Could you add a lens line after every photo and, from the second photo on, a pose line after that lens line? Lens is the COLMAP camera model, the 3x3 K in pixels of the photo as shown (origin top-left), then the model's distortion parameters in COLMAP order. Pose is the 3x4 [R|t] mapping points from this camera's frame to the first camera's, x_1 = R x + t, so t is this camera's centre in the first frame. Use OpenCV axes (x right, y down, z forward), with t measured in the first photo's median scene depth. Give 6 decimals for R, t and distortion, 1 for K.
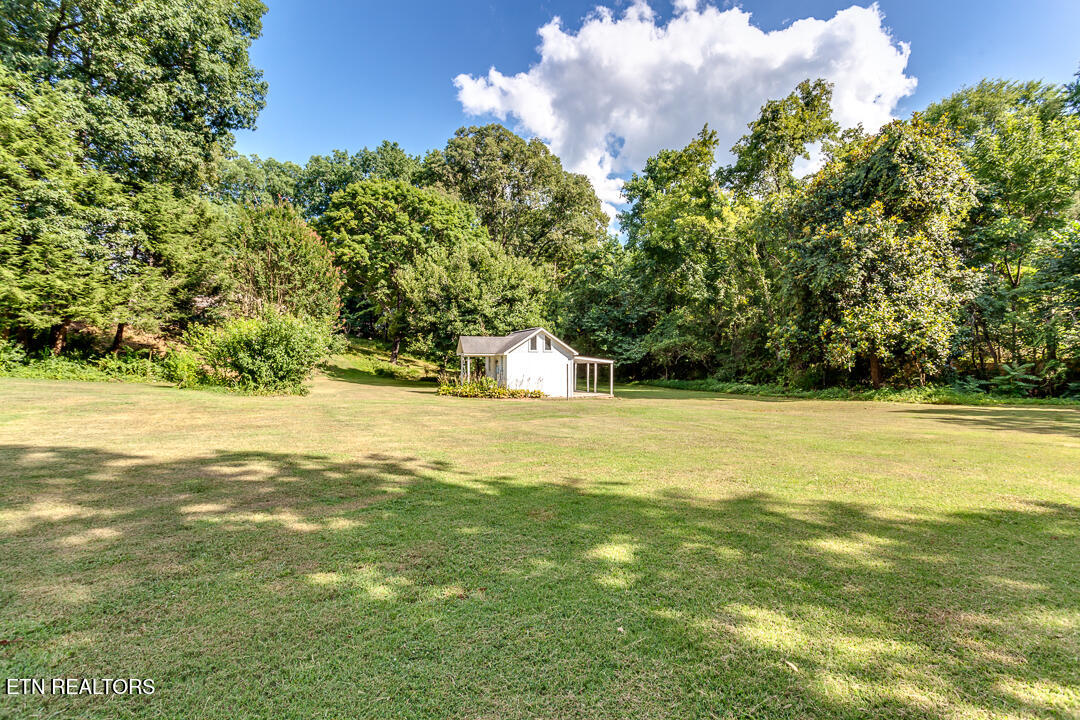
lens RADIAL K [[523.7, 0, 531.5], [0, 523.7, 362.6], [0, 0, 1]] dist [0.004902, 0.000811]
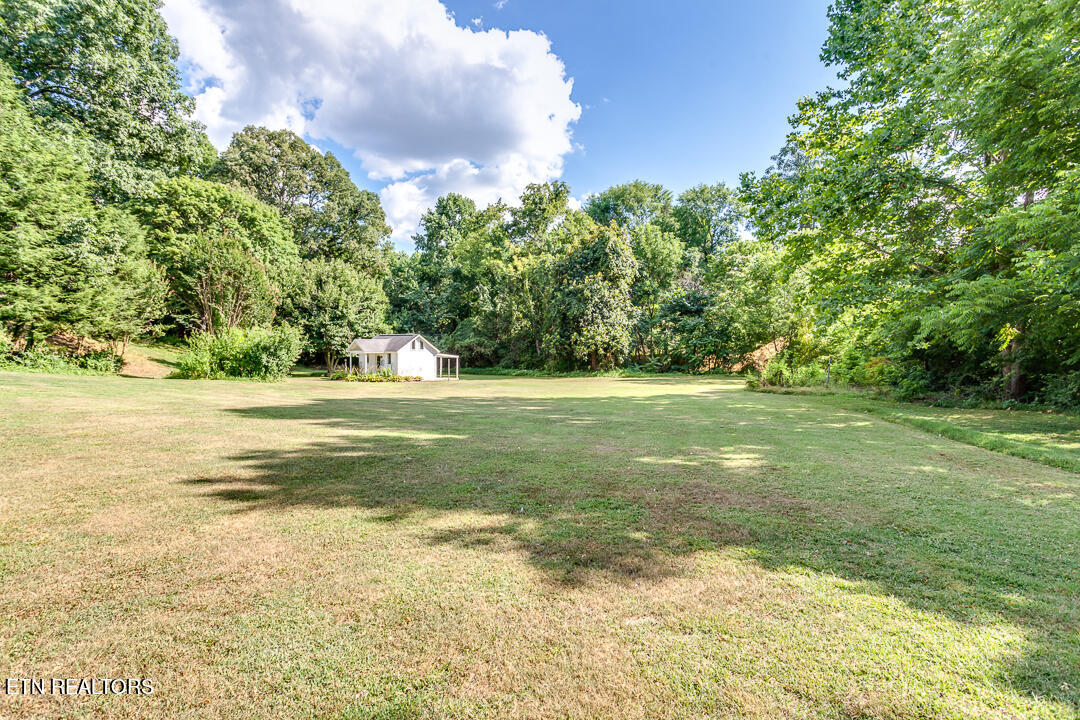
lens RADIAL K [[523.7, 0, 543.7], [0, 523.7, 358.0], [0, 0, 1]] dist [0.004902, 0.000811]
pose [[0.851388, -0.007018, 0.524490, -0.456860], [-0.000548, 0.999898, 0.014269, -0.020558], [-0.524537, -0.012436, 0.851297, -0.457242]]
